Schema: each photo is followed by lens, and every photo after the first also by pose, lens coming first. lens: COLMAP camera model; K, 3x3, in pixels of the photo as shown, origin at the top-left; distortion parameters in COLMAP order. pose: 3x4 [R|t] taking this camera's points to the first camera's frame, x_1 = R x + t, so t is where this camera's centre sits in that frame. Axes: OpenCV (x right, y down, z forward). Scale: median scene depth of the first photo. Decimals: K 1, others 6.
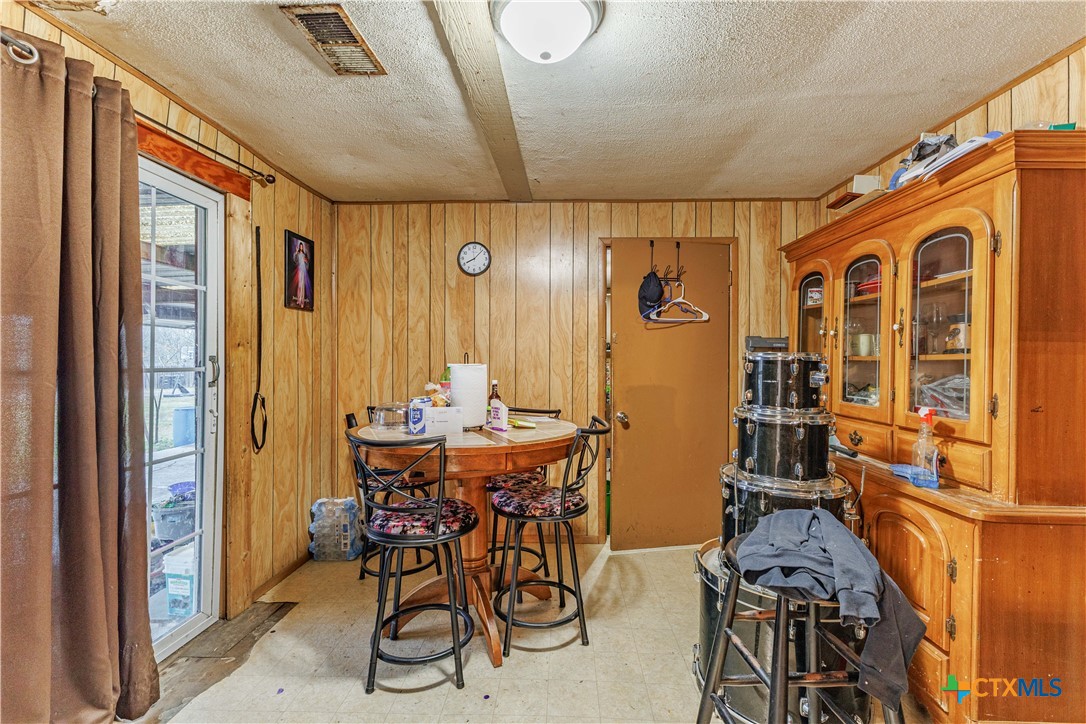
lens RADIAL K [[472.5, 0, 542.3], [0, 472.5, 360.3], [0, 0, 1]] dist [0.012851, -0.005235]
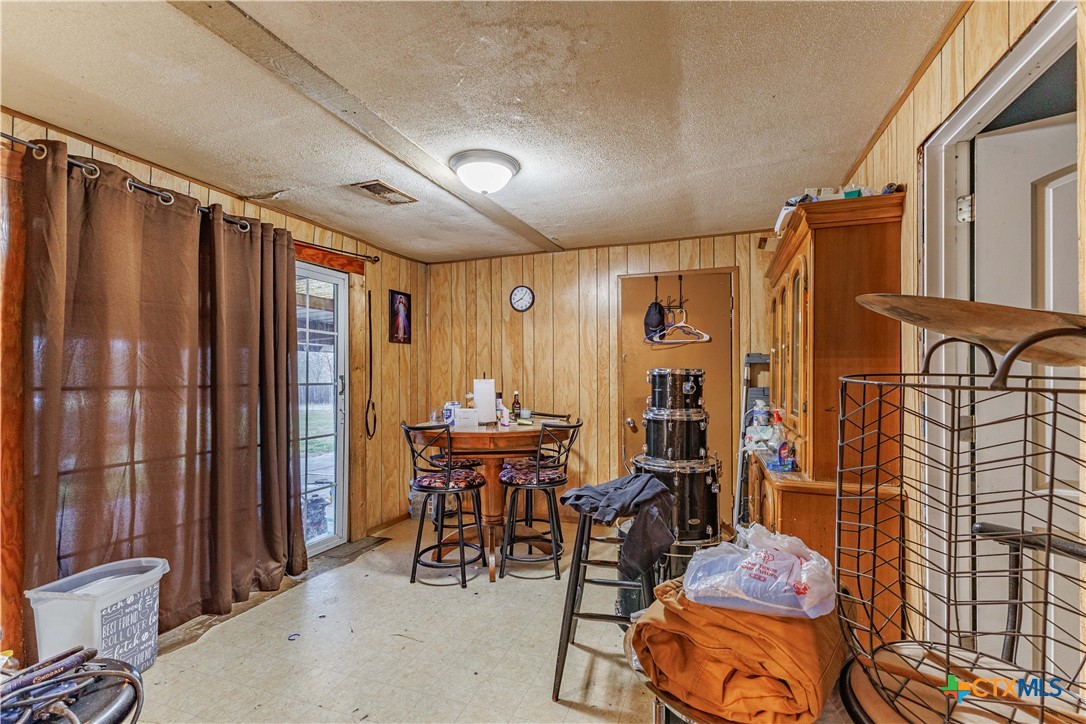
lens RADIAL K [[480.4, 0, 540.4], [0, 480.4, 374.6], [0, 0, 1]] dist [0.003134, -0.000125]
pose [[0.951133, -0.010547, -0.308602, 0.378593], [0.008191, 0.999927, -0.008931, 0.006500], [0.308674, 0.005967, 0.951149, -0.285553]]
